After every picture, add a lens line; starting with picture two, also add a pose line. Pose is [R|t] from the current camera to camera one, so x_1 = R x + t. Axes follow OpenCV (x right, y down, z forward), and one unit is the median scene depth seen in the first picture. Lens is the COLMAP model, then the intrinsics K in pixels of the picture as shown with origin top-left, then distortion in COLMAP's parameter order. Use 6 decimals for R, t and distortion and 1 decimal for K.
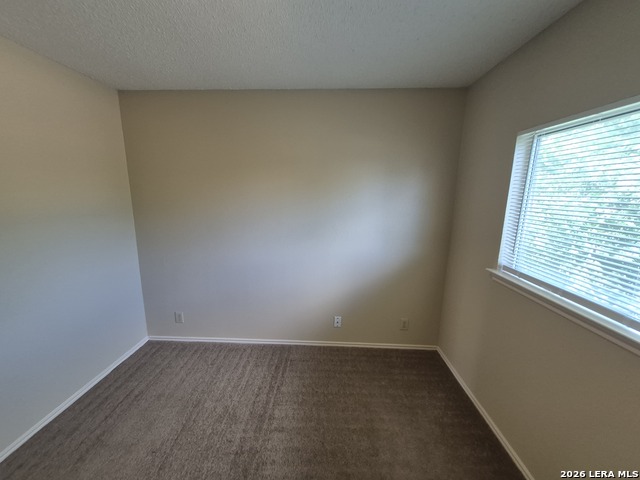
lens RADIAL K [[251.3, 0, 316.1], [0, 251.3, 243.6], [0, 0, 1]] dist [0.005544, -0.000035]
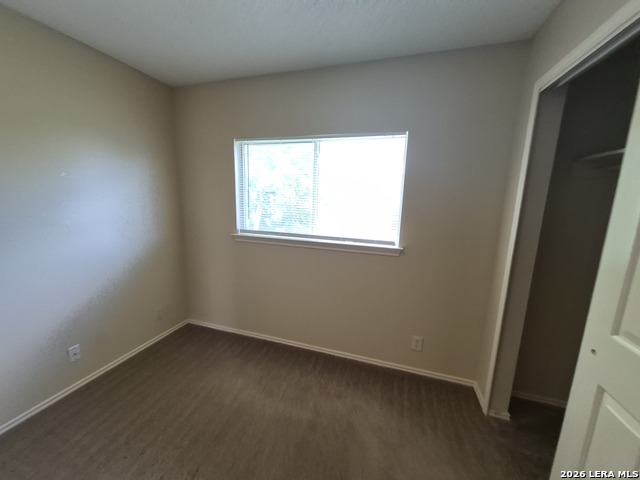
lens RADIAL K [[253.5, 0, 311.8], [0, 253.5, 243.2], [0, 0, 1]] dist [0.021732, 0.000039]
pose [[0.271113, -0.178804, 0.945794, -0.402211], [0.168849, 0.976193, 0.136150, 0.024572], [-0.947622, 0.122784, 0.294849, 0.127049]]
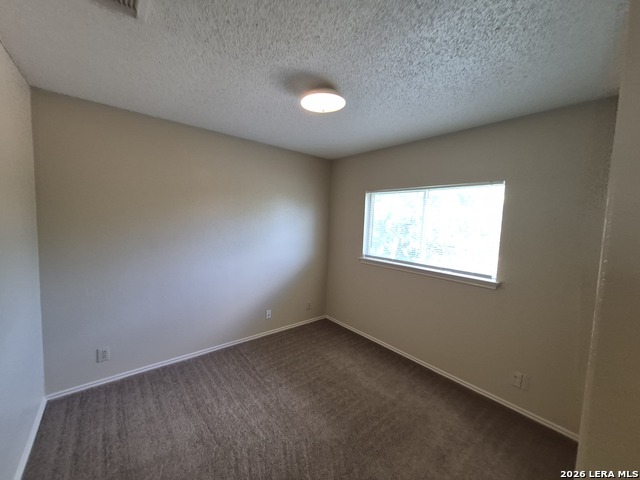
lens RADIAL K [[251.3, 0, 316.1], [0, 251.3, 243.6], [0, 0, 1]] dist [0.005544, -0.000035]
pose [[0.739860, -0.044548, 0.671284, -0.635881], [0.105053, 0.993215, -0.049873, 0.042529], [-0.664508, 0.107420, 0.739521, -0.167408]]
